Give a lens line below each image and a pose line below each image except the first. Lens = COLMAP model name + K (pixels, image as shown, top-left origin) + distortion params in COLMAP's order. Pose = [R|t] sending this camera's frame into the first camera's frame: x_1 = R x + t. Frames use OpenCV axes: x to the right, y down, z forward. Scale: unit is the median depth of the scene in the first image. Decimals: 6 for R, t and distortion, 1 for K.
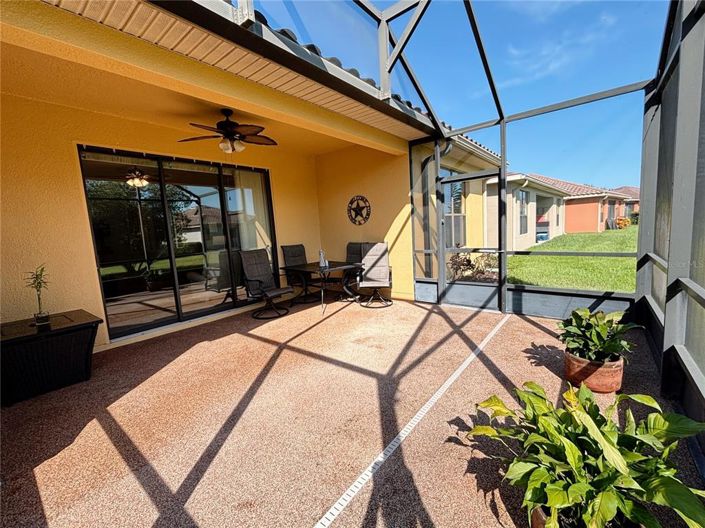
lens RADIAL K [[300.0, 0, 353.5], [0, 300.0, 264.2], [0, 0, 1]] dist [0.002626, 0.000351]
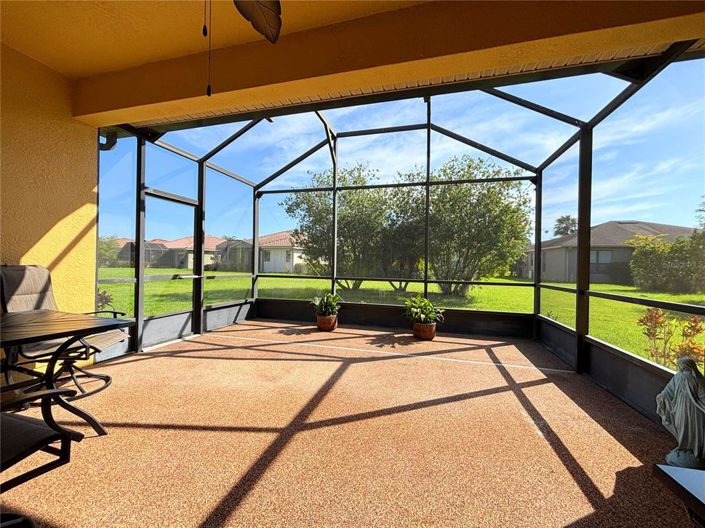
lens RADIAL K [[284.7, 0, 354.3], [0, 284.7, 264.7], [0, 0, 1]] dist [0.001582, -0.000339]
pose [[-0.400380, 0.046247, 0.915181, -0.800121], [0.115767, 0.993276, 0.000454, -0.023671], [-0.909007, 0.106130, -0.403042, 1.094338]]
